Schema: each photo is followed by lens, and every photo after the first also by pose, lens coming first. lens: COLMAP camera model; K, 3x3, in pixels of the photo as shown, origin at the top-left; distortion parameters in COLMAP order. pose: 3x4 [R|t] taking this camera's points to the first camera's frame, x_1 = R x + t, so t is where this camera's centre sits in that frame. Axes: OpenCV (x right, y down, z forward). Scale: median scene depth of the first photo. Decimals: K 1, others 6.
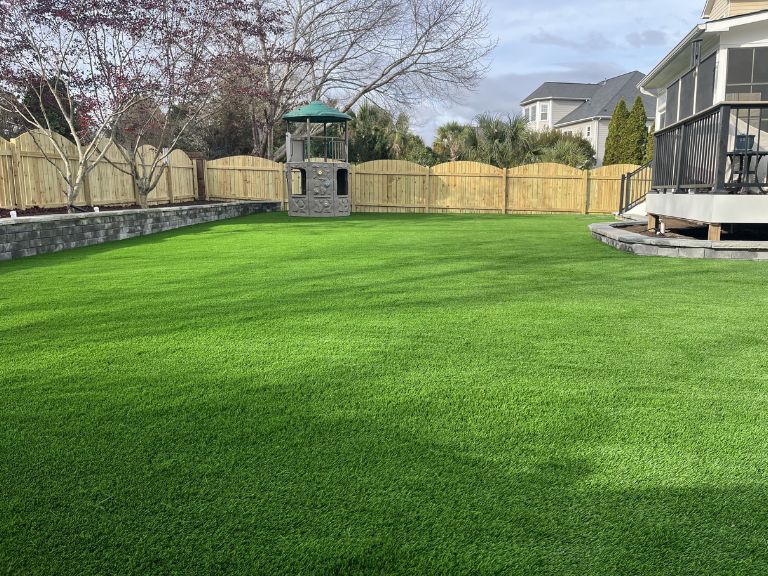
lens RADIAL K [[592.4, 0, 403.1], [0, 592.4, 286.2], [0, 0, 1]] dist [0.053265, -0.069022]
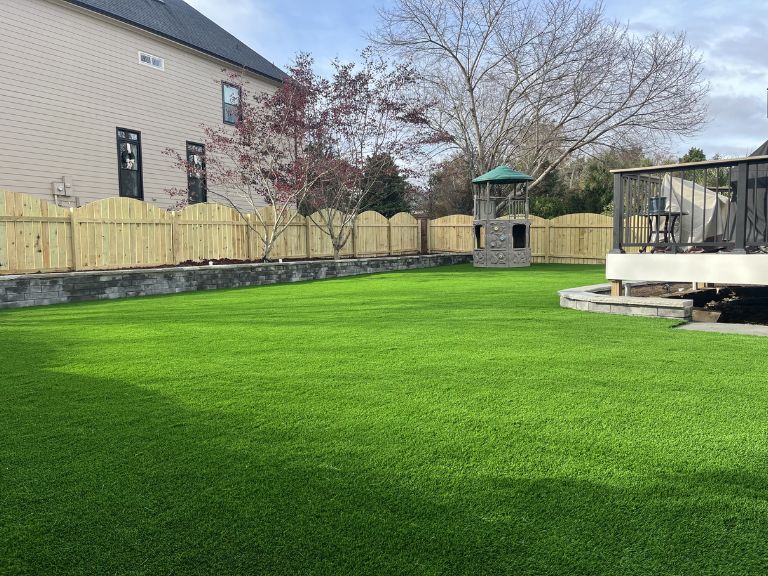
lens RADIAL K [[592.4, 0, 393.2], [0, 592.4, 289.2], [0, 0, 1]] dist [0.053265, -0.069022]
pose [[0.848045, 0.034003, -0.528832, 0.290364], [-0.074426, 0.995690, -0.055330, 0.000274], [0.524671, 0.086281, 0.846921, -0.046157]]
